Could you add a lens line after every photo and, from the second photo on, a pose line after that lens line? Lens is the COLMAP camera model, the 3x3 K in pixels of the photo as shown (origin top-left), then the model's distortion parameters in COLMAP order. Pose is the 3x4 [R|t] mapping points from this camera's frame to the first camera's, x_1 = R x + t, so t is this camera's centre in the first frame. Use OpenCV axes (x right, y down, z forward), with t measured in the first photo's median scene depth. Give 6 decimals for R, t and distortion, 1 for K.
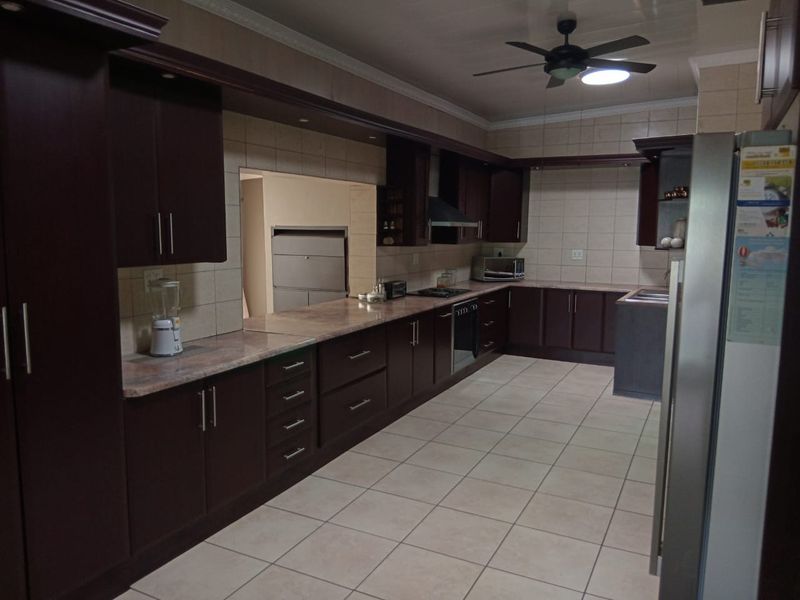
lens RADIAL K [[608.4, 0, 400.1], [0, 608.4, 295.8], [0, 0, 1]] dist [0.091538, -0.151446]
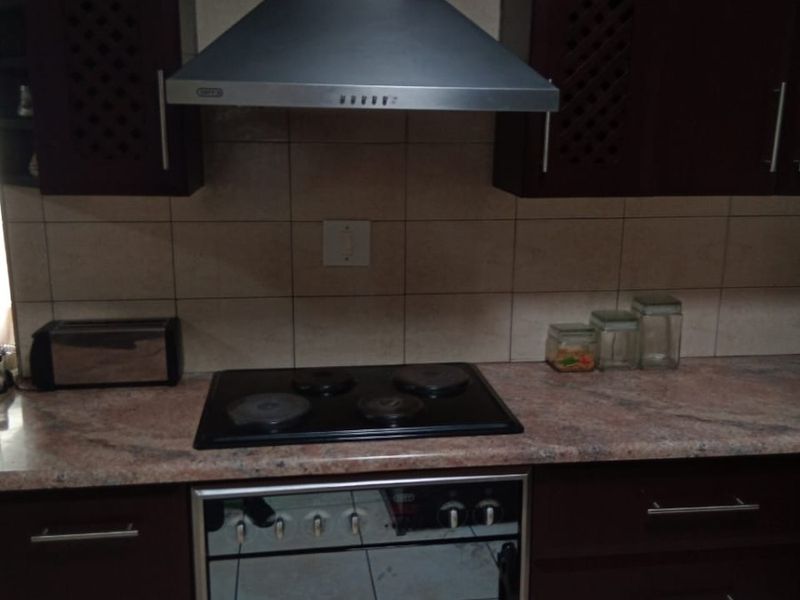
lens RADIAL K [[810.4, 0, 400.0], [0, 810.4, 300.0], [0, 0, 1]] dist [0.164715, -0.310023]
pose [[0.571986, 0.181995, -0.799818, 0.263233], [-0.097345, 0.983246, 0.154117, -0.077754], [0.814466, -0.010294, 0.580119, 0.692159]]
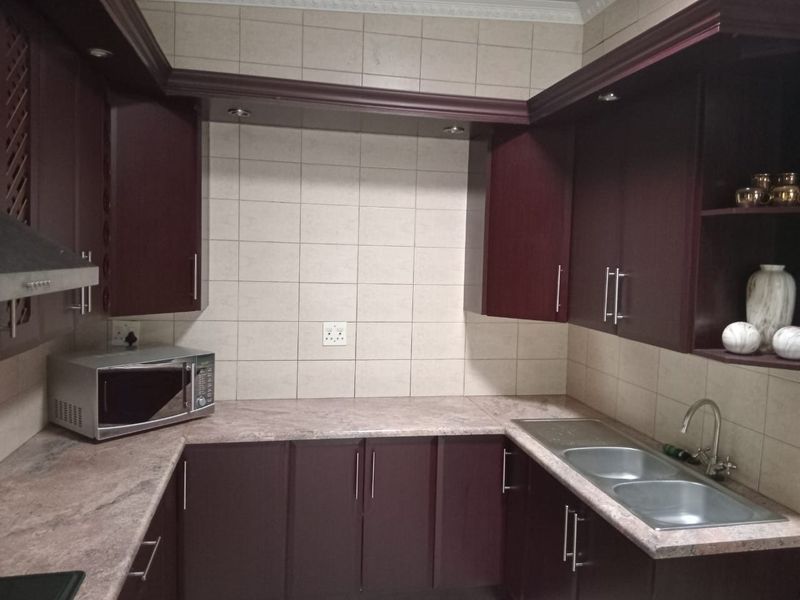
lens RADIAL K [[608.4, 0, 400.1], [0, 608.4, 295.8], [0, 0, 1]] dist [0.091538, -0.151446]
pose [[0.775587, -0.030980, 0.630481, 0.059262], [0.047404, 0.998833, -0.009234, -0.087645], [-0.629459, 0.037049, 0.776150, 0.643567]]
